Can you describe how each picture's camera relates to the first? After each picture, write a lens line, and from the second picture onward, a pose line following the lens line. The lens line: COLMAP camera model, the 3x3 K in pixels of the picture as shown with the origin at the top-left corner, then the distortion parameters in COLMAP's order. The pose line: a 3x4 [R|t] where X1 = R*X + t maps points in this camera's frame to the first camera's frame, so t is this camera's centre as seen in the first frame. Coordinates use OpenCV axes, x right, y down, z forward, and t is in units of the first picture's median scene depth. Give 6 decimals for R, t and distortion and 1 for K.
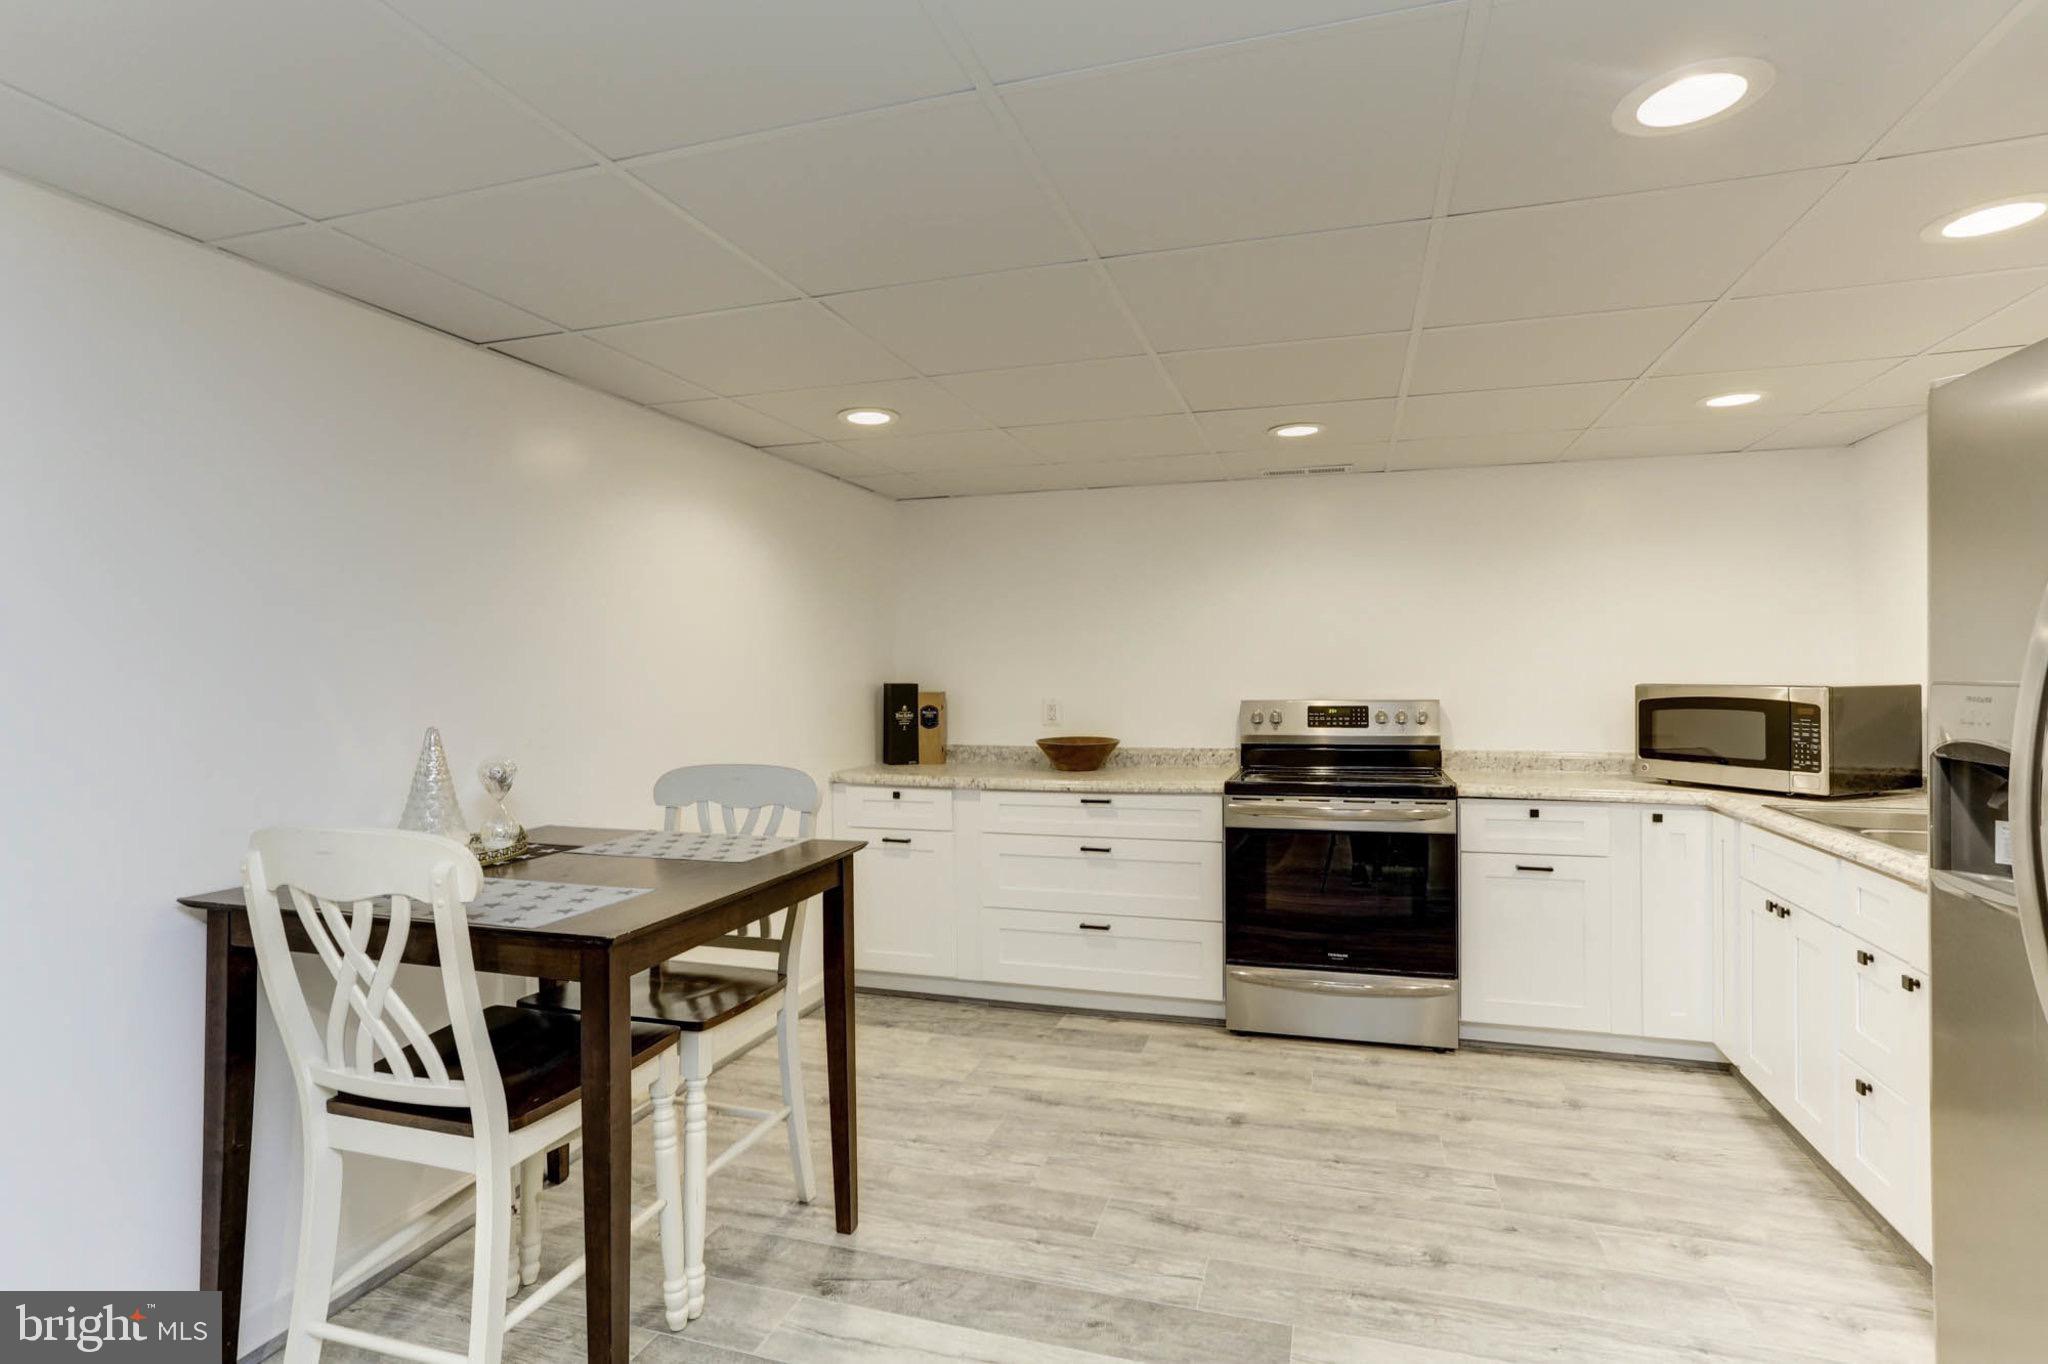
lens RADIAL K [[1026.5, 0, 1026.5], [0, 1026.5, 671.6], [0, 0, 1]] dist [-0.021194, 0.013489]
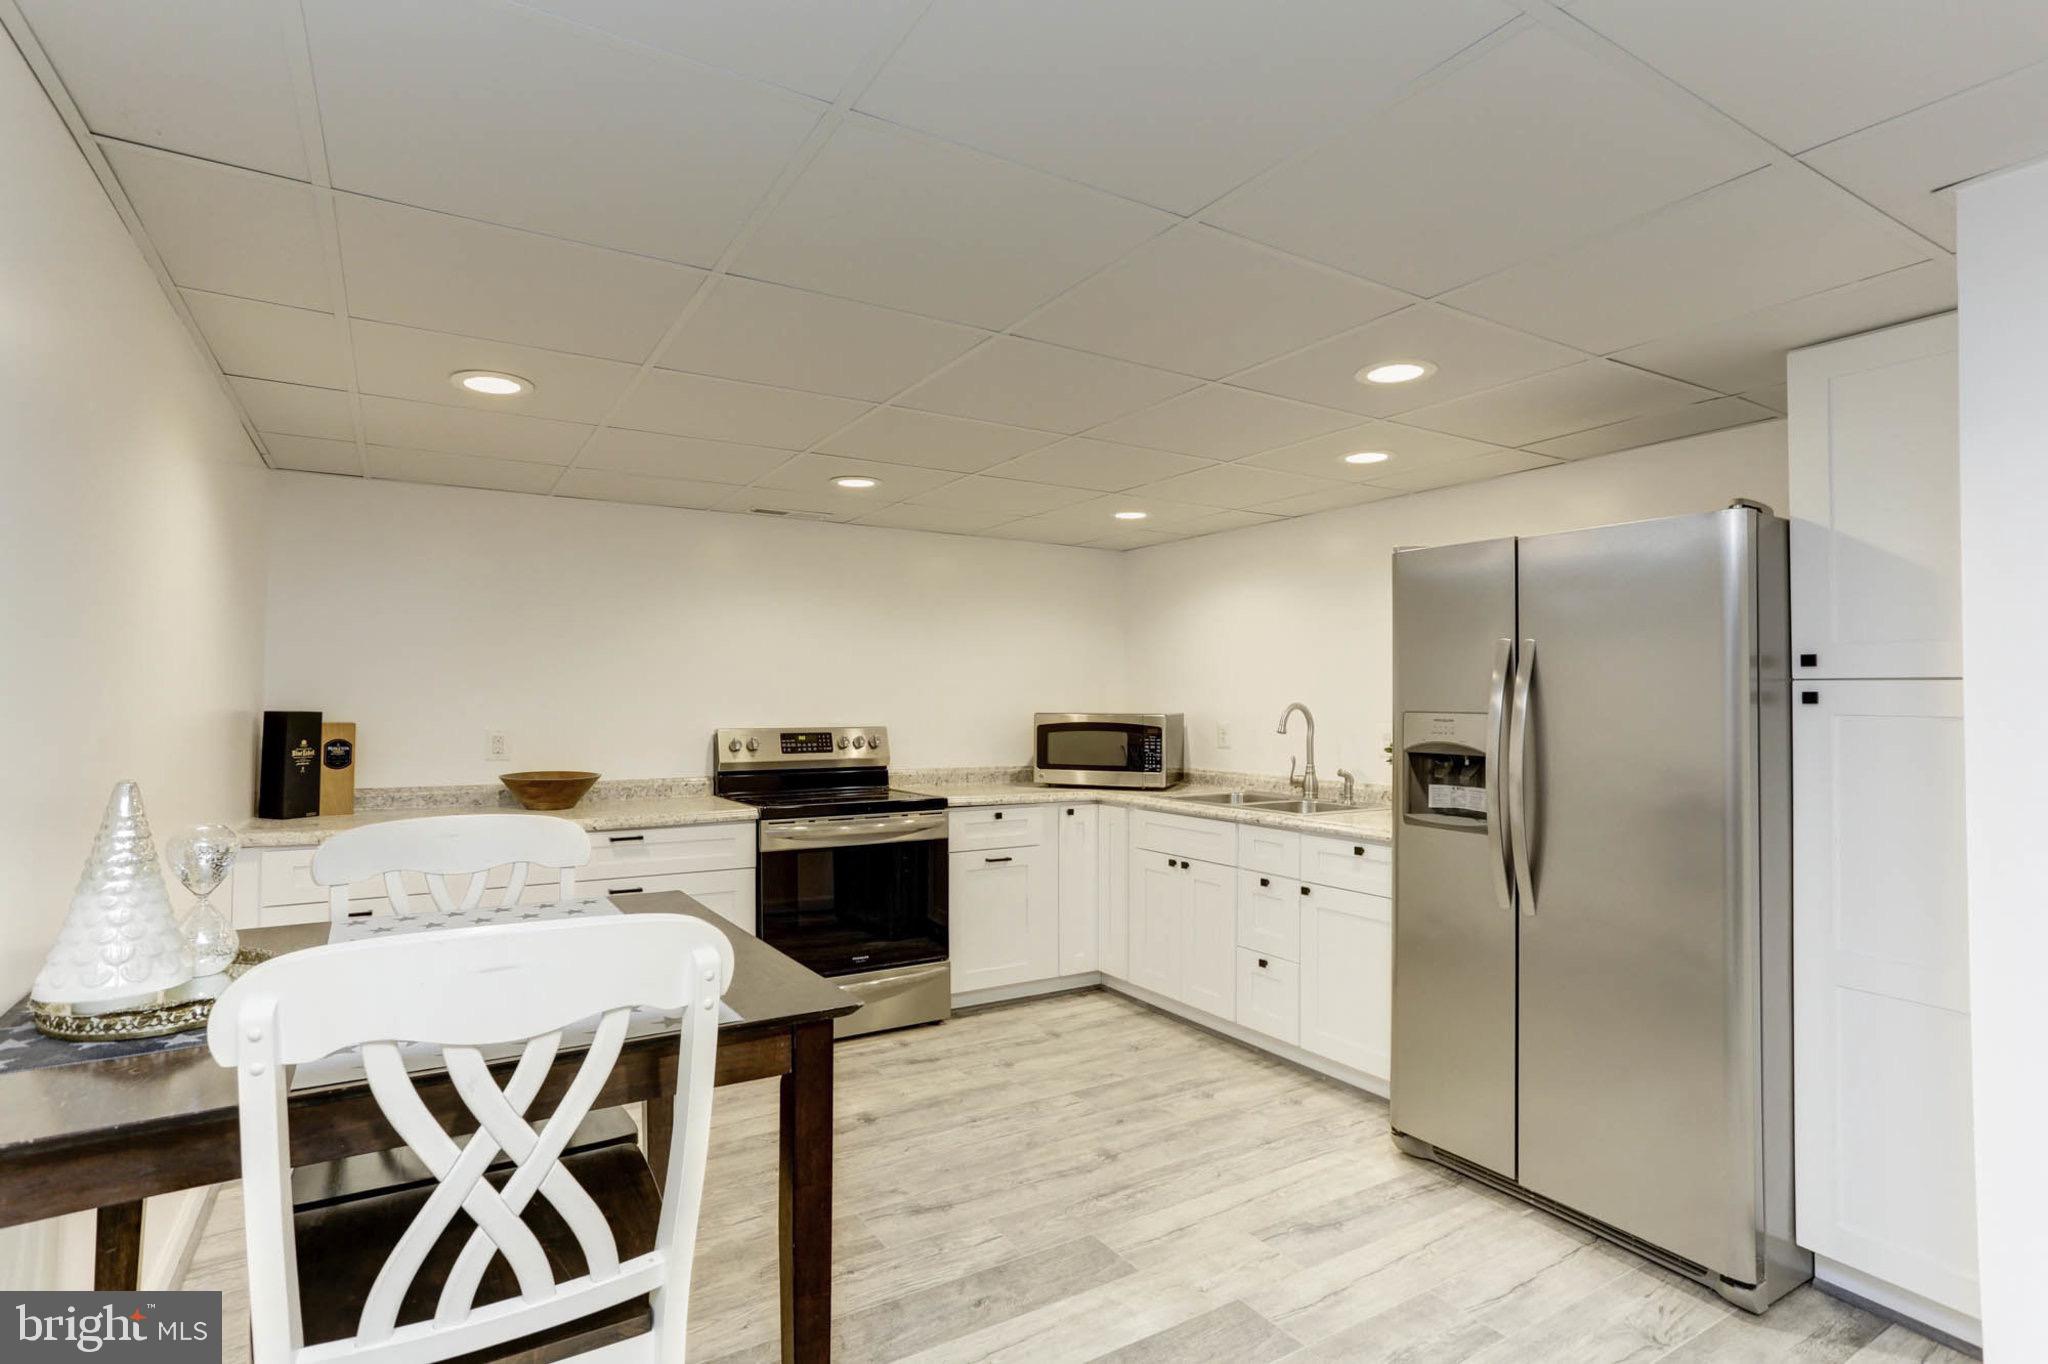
lens RADIAL K [[1026.5, 0, 1005.4], [0, 1026.5, 679.0], [0, 0, 1]] dist [-0.021194, 0.013489]
pose [[0.658359, 0.027525, 0.752201, -0.475121], [-0.010315, 0.999567, -0.027549, 0.005329], [-0.752634, 0.010379, 0.658358, 0.165498]]
